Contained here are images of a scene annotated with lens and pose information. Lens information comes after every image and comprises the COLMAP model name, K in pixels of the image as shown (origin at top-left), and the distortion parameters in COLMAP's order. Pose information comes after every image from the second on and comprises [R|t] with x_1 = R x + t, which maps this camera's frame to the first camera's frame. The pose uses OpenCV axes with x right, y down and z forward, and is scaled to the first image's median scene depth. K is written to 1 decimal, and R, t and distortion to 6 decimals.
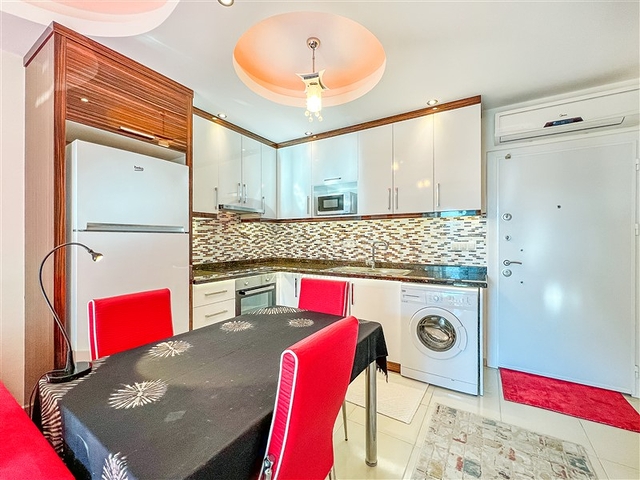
lens RADIAL K [[256.4, 0, 326.2], [0, 256.4, 239.2], [0, 0, 1]] dist [-0.010440, 0.002663]
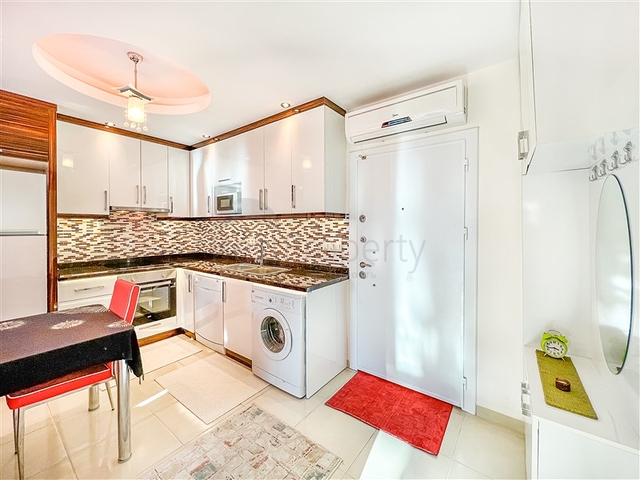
lens RADIAL K [[256.4, 0, 333.1], [0, 256.4, 227.2], [0, 0, 1]] dist [-0.010440, 0.002663]
pose [[0.996010, 0.001786, -0.089220, 0.569135], [-0.001884, 0.999998, -0.001018, -0.043459], [0.089218, 0.001182, 0.996011, 0.005420]]
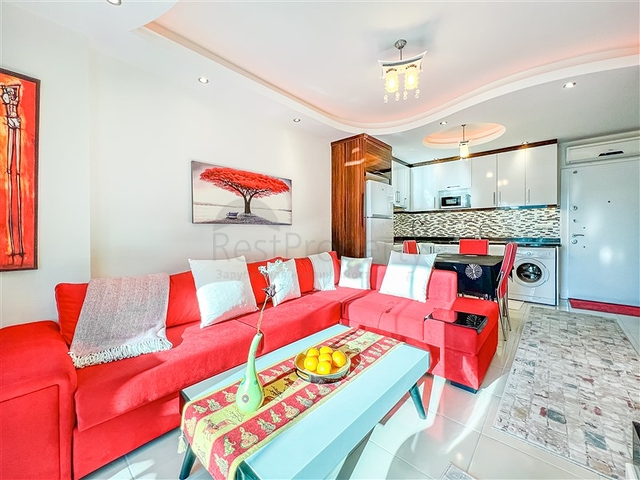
lens RADIAL K [[256.4, 0, 323.6], [0, 256.4, 233.3], [0, 0, 1]] dist [-0.010440, 0.002663]
pose [[0.983134, -0.001230, -0.182882, -0.503477], [0.002607, 0.999970, 0.007284, 0.051615], [0.182867, -0.007638, 0.983108, -0.786779]]
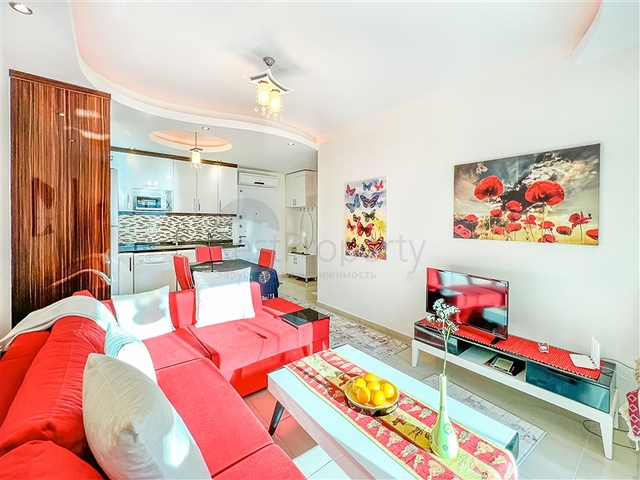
lens RADIAL K [[269.1, 0, 318.9], [0, 269.1, 225.4], [0, 0, 1]] dist [0.001315, -0.000076]
pose [[0.340970, -0.007779, 0.940042, -1.105536], [-0.002895, 0.999952, 0.009325, -0.030697], [-0.940070, -0.005901, 0.340931, -0.407144]]
